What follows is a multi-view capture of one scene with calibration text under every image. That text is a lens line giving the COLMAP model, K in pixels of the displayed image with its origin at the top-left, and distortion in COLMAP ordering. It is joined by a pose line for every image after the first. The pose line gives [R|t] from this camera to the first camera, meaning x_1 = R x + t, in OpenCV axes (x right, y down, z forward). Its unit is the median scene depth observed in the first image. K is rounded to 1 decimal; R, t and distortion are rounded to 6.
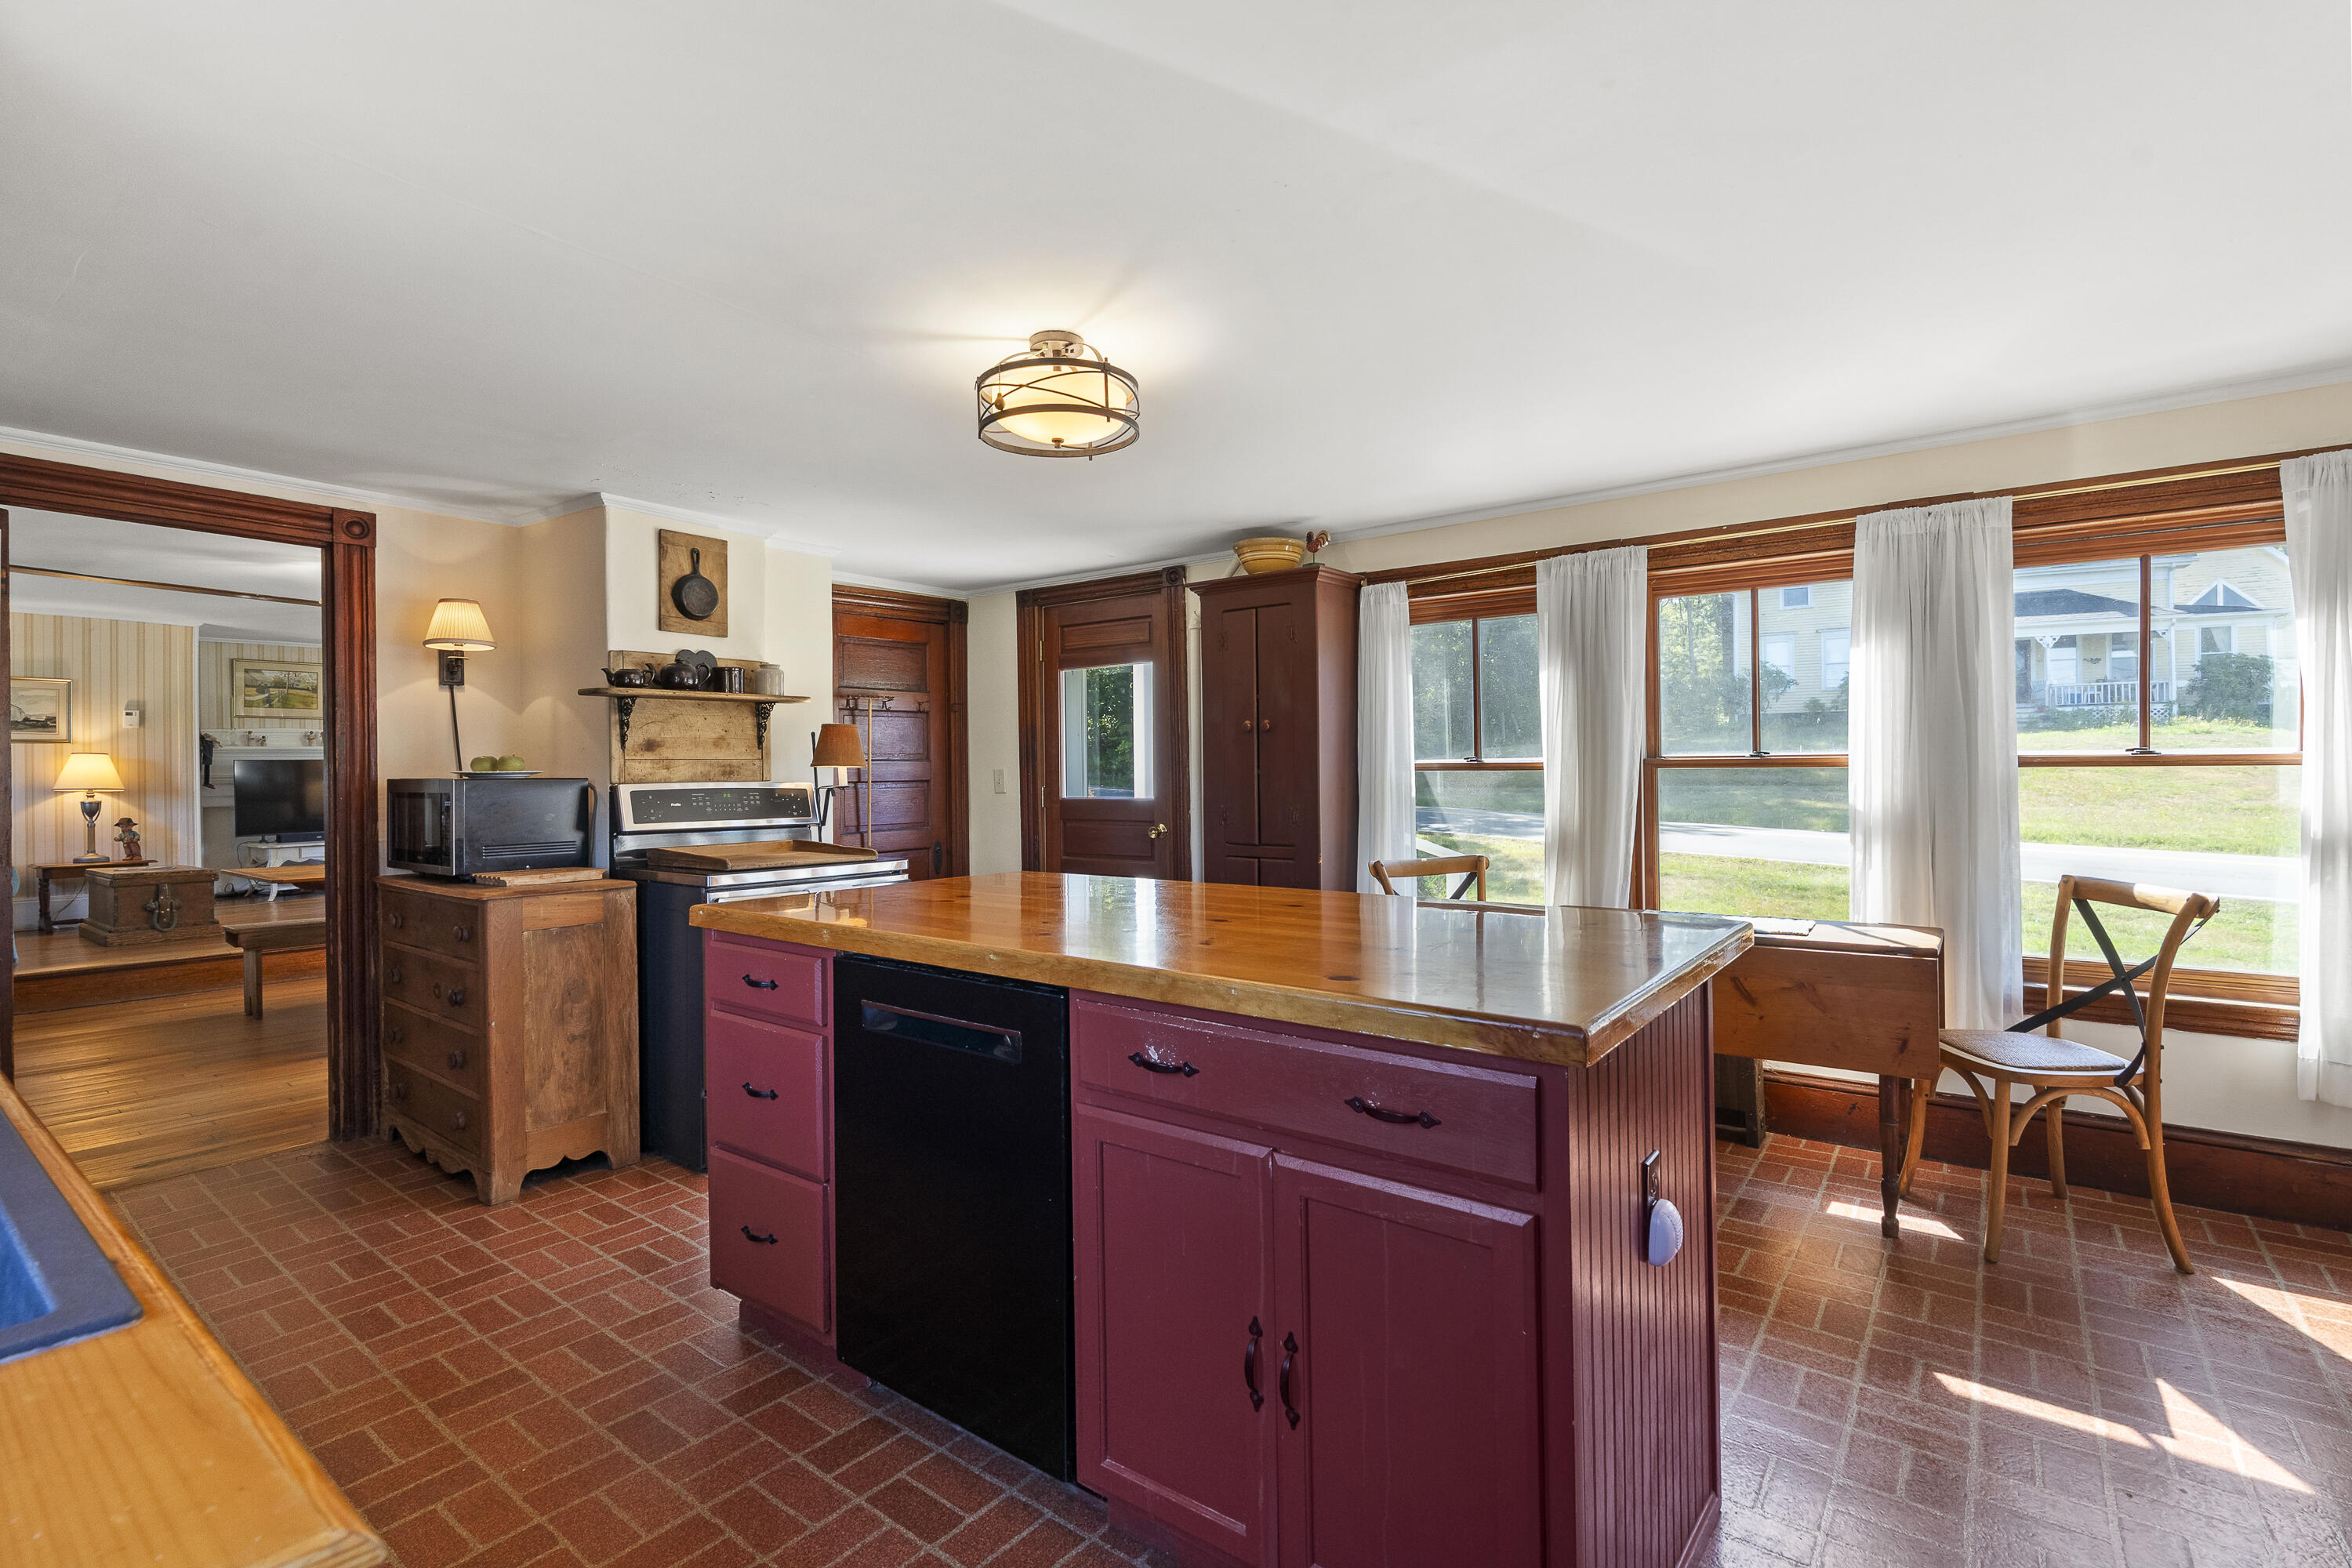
lens RADIAL K [[1077.2, 0, 1173.4], [0, 1077.2, 774.1], [0, 0, 1]] dist [-0.008626, 0.004658]
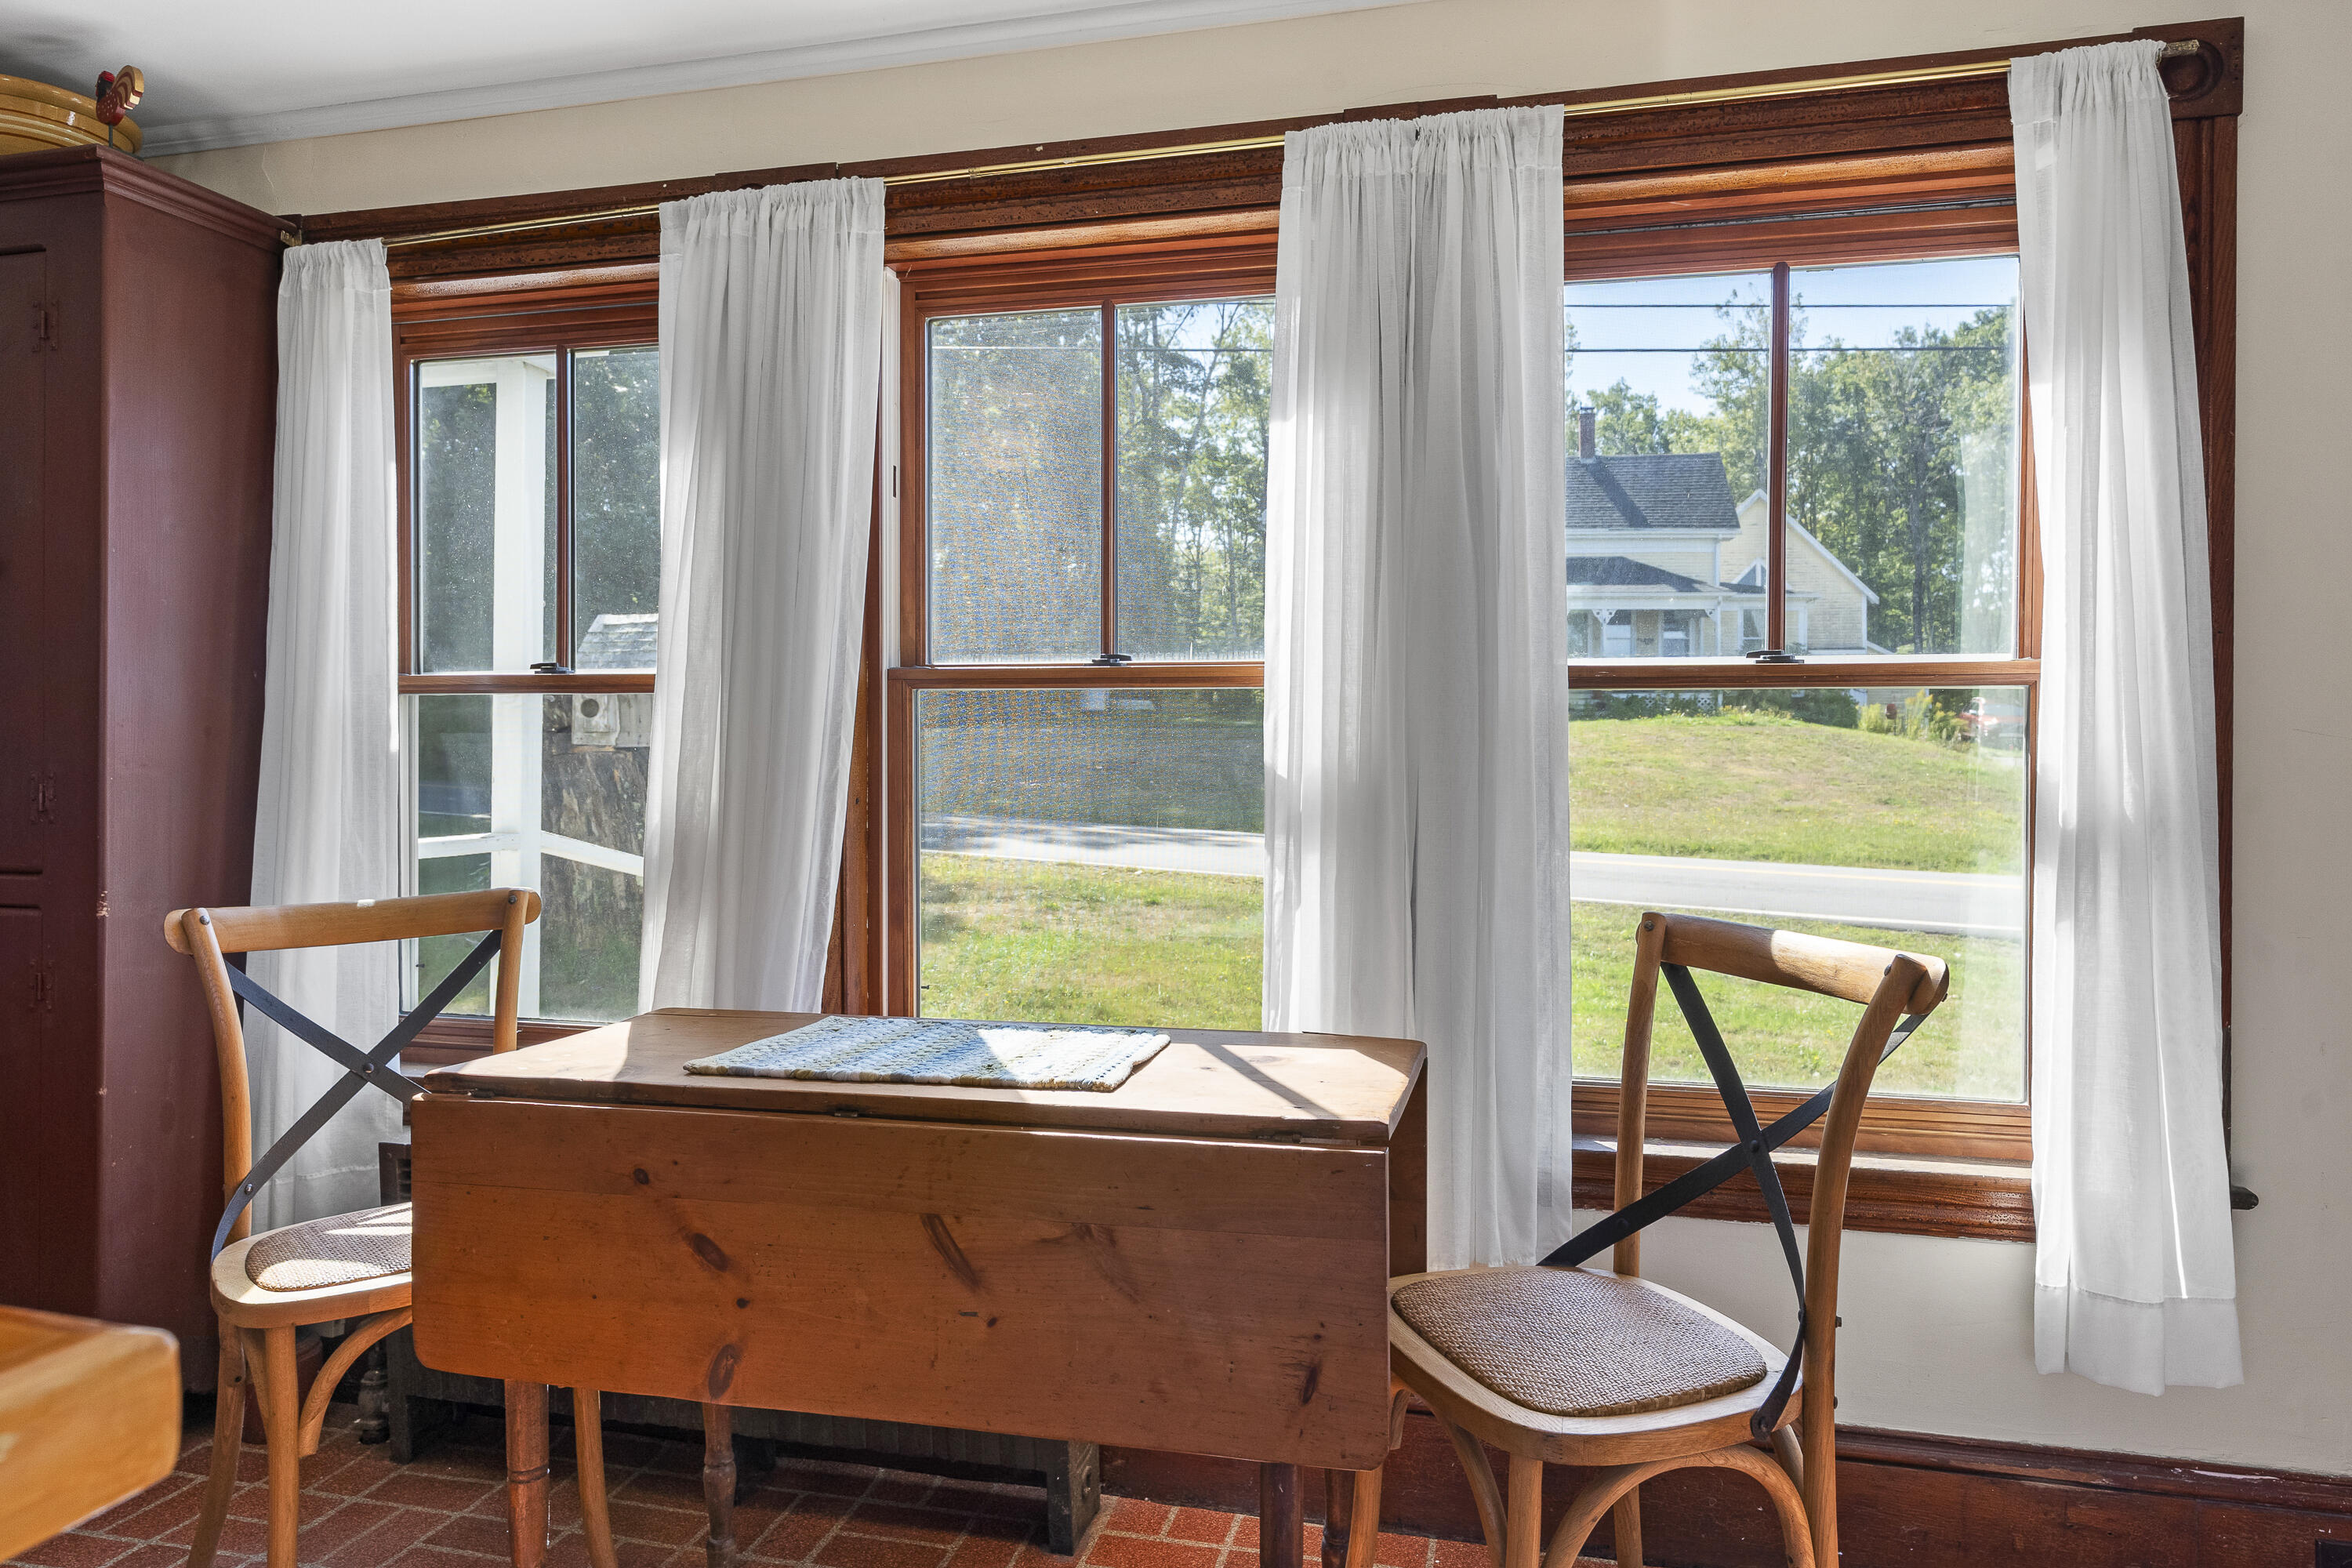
lens RADIAL K [[1516.4, 0, 1170.2], [0, 1516.4, 759.9], [0, 0, 1]] dist [0.005410, 0.002561]
pose [[0.918483, 0.012988, 0.395247, 0.297031], [-0.011373, 0.999915, -0.006428, 0.026931], [-0.395297, 0.001409, 0.918552, 0.373465]]
